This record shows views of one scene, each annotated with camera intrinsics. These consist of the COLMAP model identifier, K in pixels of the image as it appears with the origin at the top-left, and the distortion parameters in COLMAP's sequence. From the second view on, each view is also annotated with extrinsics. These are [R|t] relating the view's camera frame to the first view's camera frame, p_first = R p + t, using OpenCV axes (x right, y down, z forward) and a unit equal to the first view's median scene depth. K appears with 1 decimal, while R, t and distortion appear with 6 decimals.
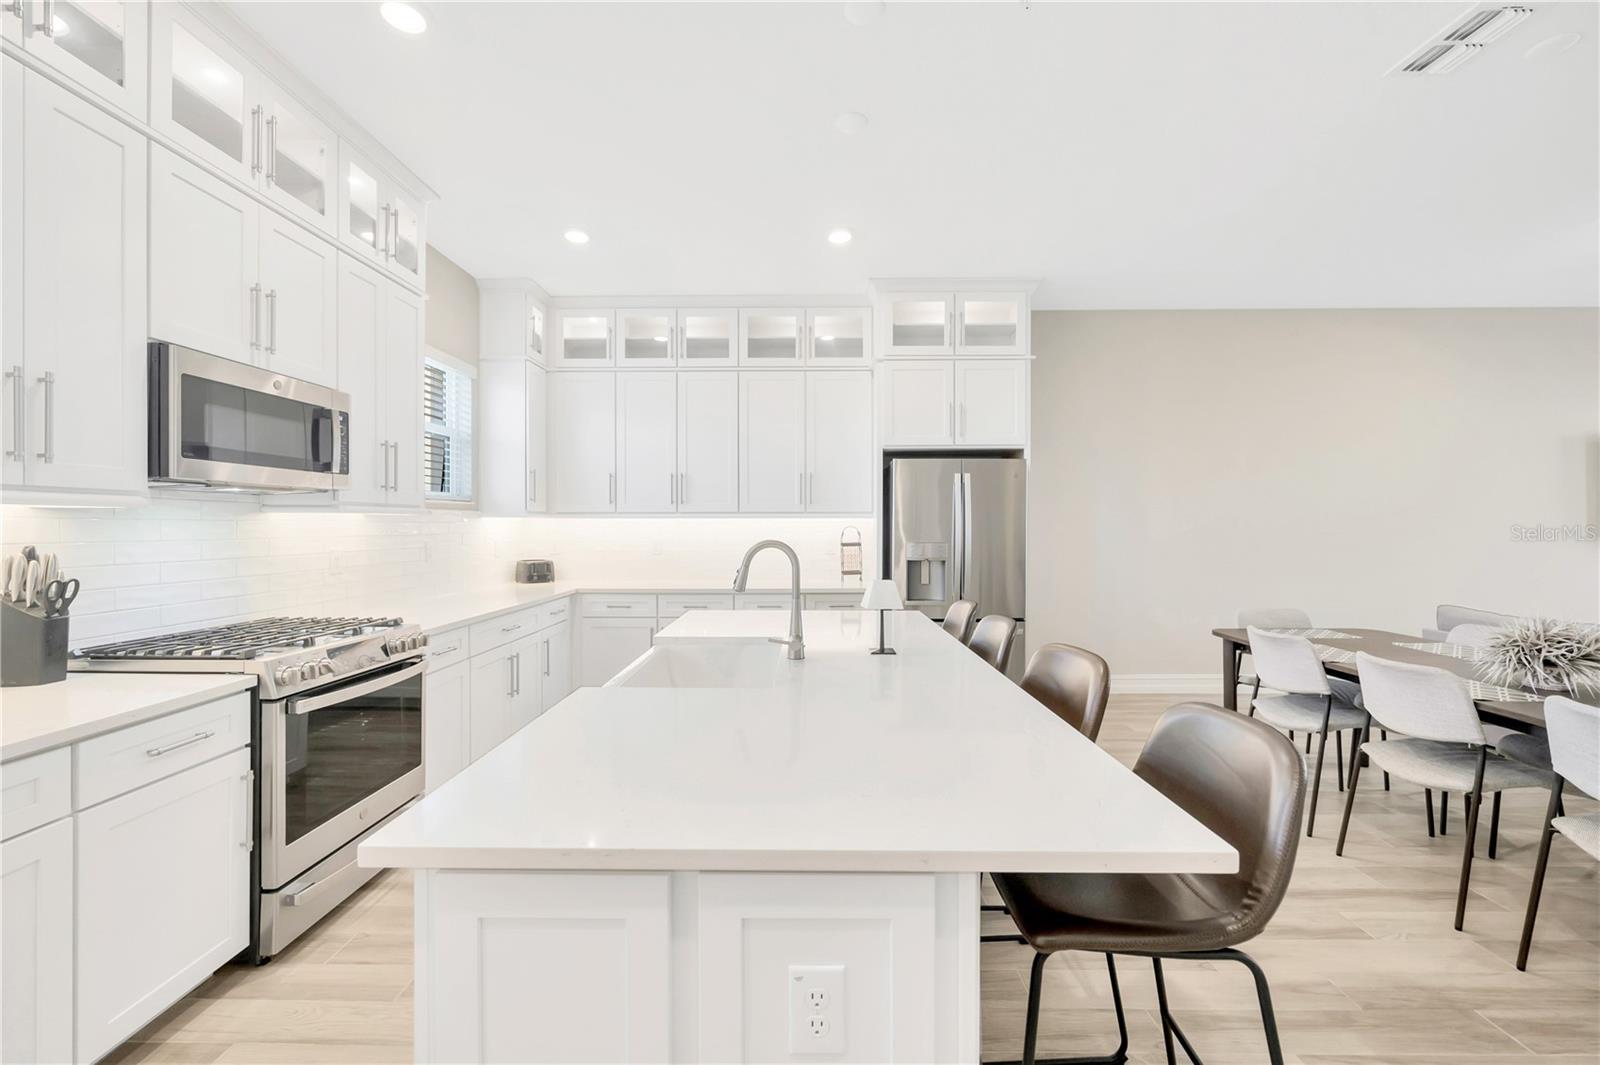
lens RADIAL K [[643.1, 0, 801.0], [0, 643.1, 531.1], [0, 0, 1]] dist [0.000717, -0.000295]
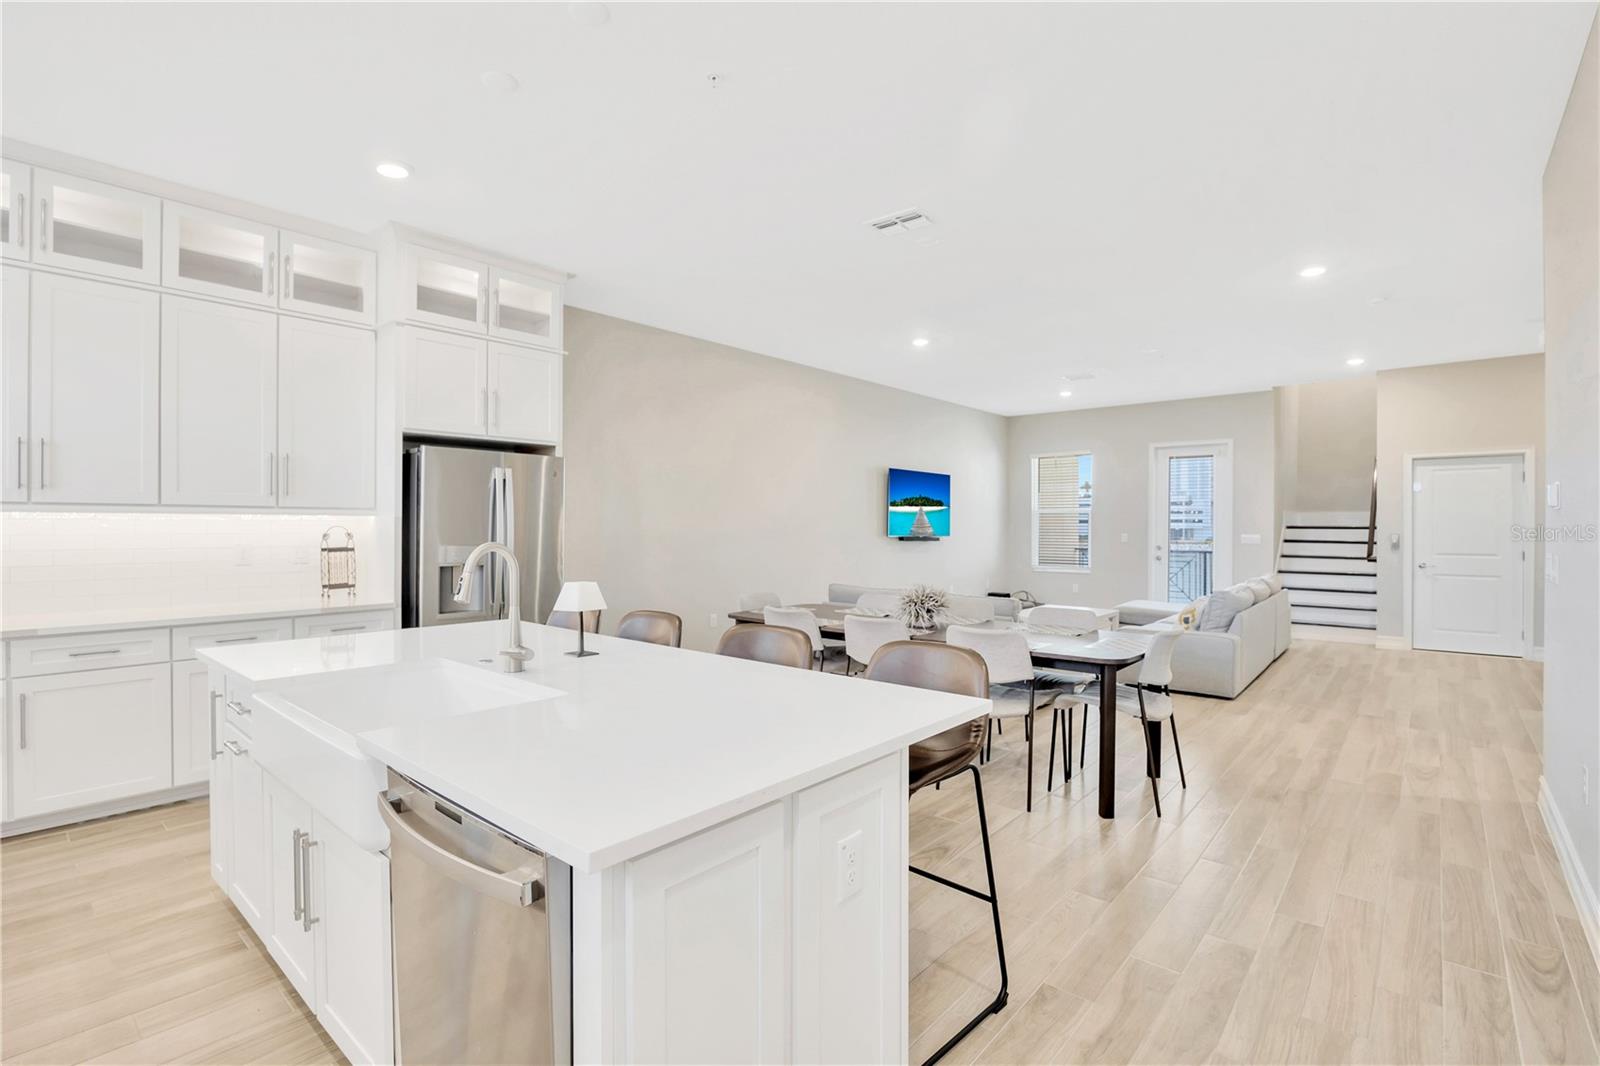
lens RADIAL K [[743.9, 0, 802.5], [0, 743.9, 532.7], [0, 0, 1]] dist [-0.022305, 0.000663]
pose [[0.645620, -0.002975, 0.763653, -0.264169], [0.002284, 0.999995, 0.001965, -0.000126], [-0.763655, 0.000475, 0.645624, 0.003699]]
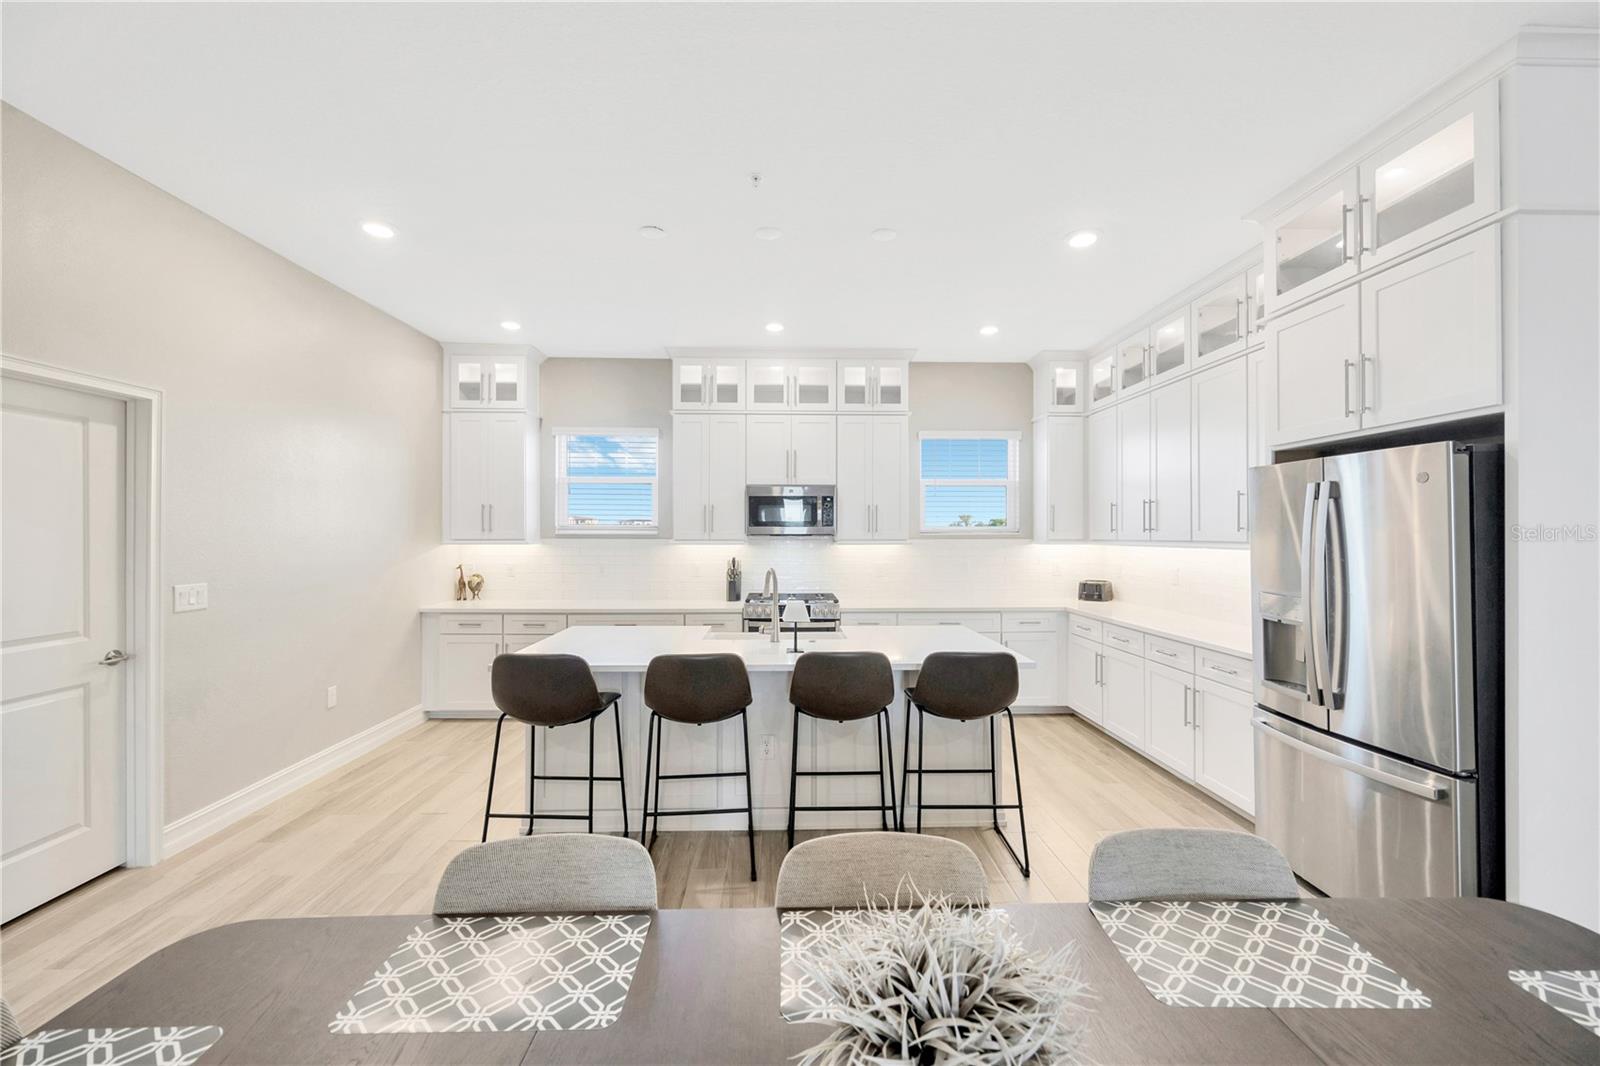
lens RADIAL K [[643.1, 0, 792.2], [0, 643.1, 529.3], [0, 0, 1]] dist [0.000717, -0.000295]
pose [[0.039162, -0.009758, -0.999185, 0.789221], [-0.009299, 0.999905, -0.010130, -0.033592], [0.999190, 0.009688, 0.039068, 0.471801]]
